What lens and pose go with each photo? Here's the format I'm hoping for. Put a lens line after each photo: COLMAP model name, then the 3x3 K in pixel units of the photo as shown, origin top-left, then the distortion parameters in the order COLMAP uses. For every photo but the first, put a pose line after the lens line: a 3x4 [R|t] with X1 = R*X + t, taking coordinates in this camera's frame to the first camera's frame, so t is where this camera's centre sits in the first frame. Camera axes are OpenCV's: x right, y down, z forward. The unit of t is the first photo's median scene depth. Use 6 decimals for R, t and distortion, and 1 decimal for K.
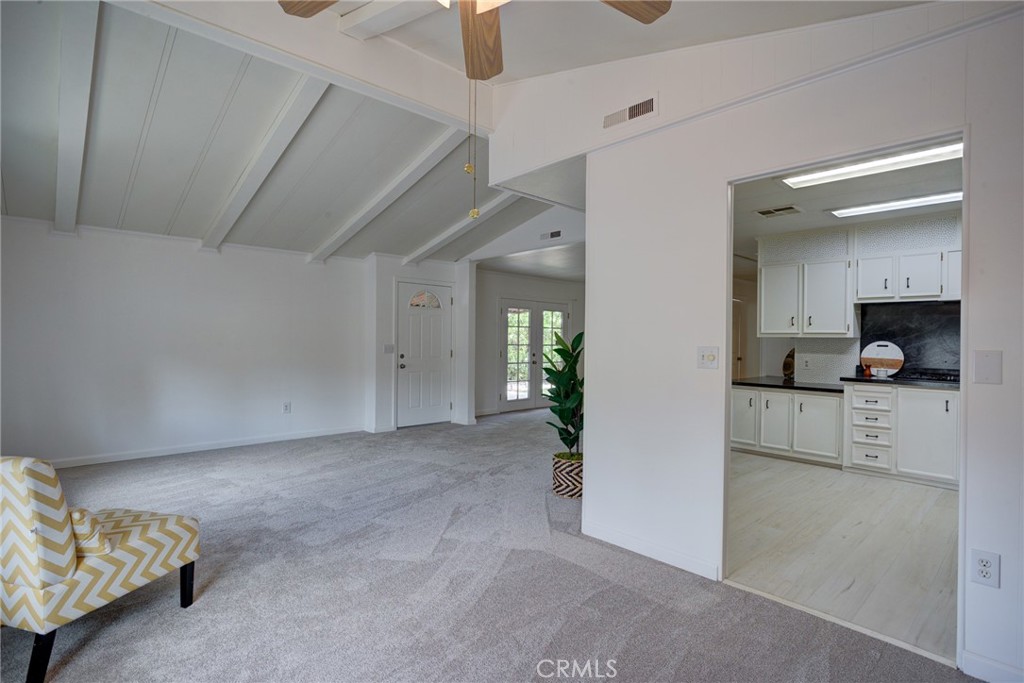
lens RADIAL K [[502.9, 0, 509.1], [0, 502.9, 338.3], [0, 0, 1]] dist [-0.018301, 0.006711]
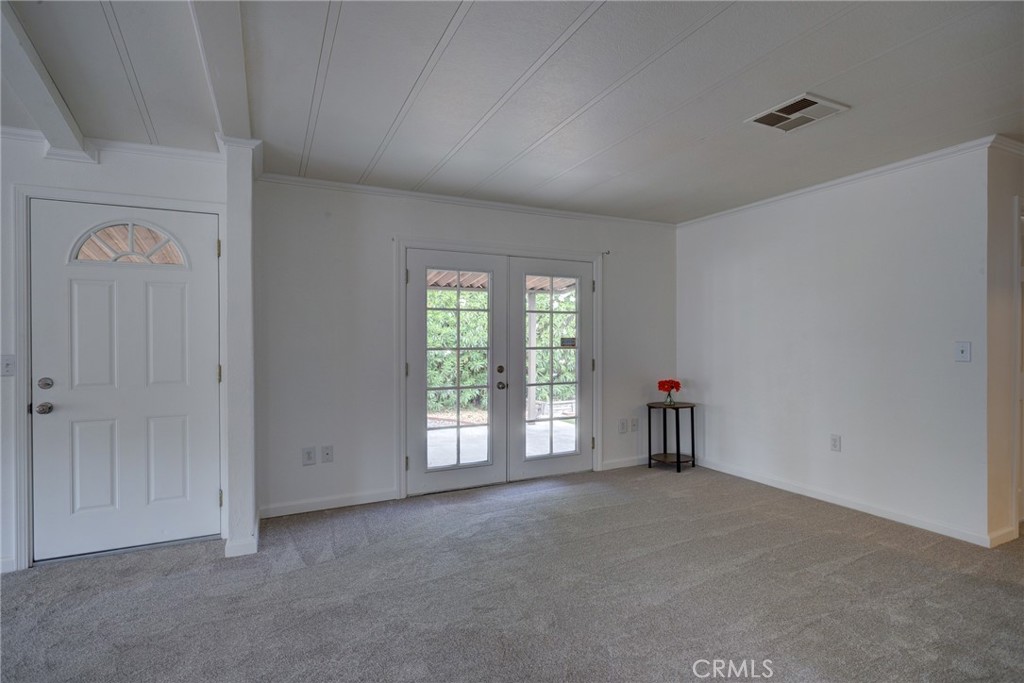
lens RADIAL K [[502.9, 0, 511.1], [0, 502.9, 341.3], [0, 0, 1]] dist [-0.018301, 0.006711]
pose [[0.955025, -0.007775, -0.296422, 0.364565], [0.011717, 0.999865, 0.011523, 0.002634], [0.296293, -0.014478, 0.954988, 1.023945]]
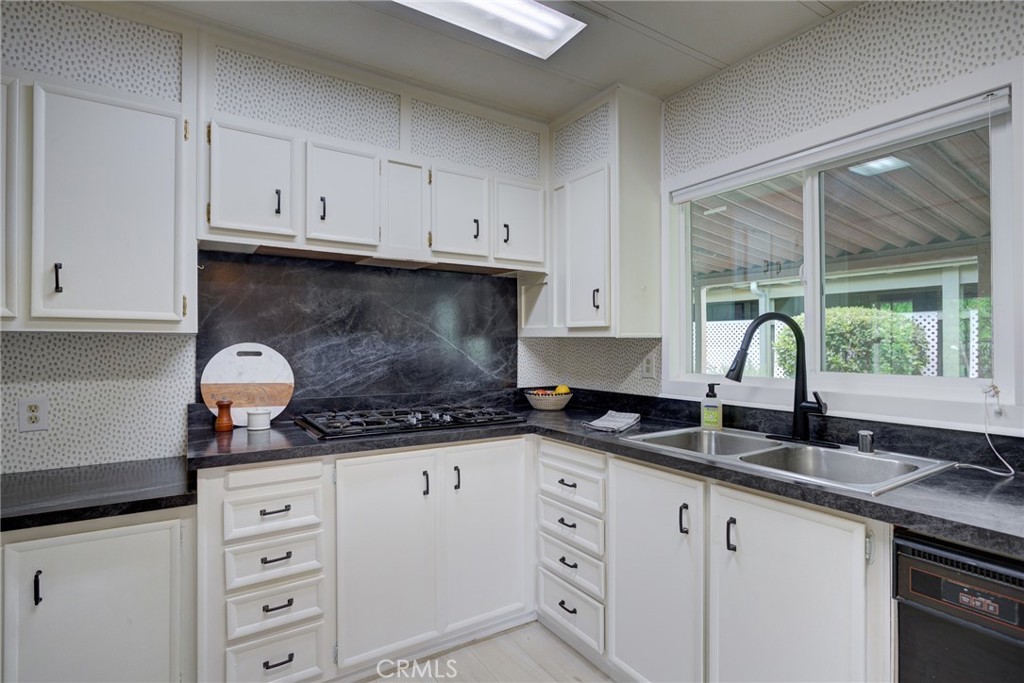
lens RADIAL K [[502.9, 0, 511.5], [0, 502.9, 339.8], [0, 0, 1]] dist [-0.018301, 0.006711]
pose [[0.178457, -0.005683, 0.983931, 0.368199], [-0.001275, 0.999981, 0.006007, 0.000598], [-0.983947, -0.002327, 0.178447, 0.704745]]
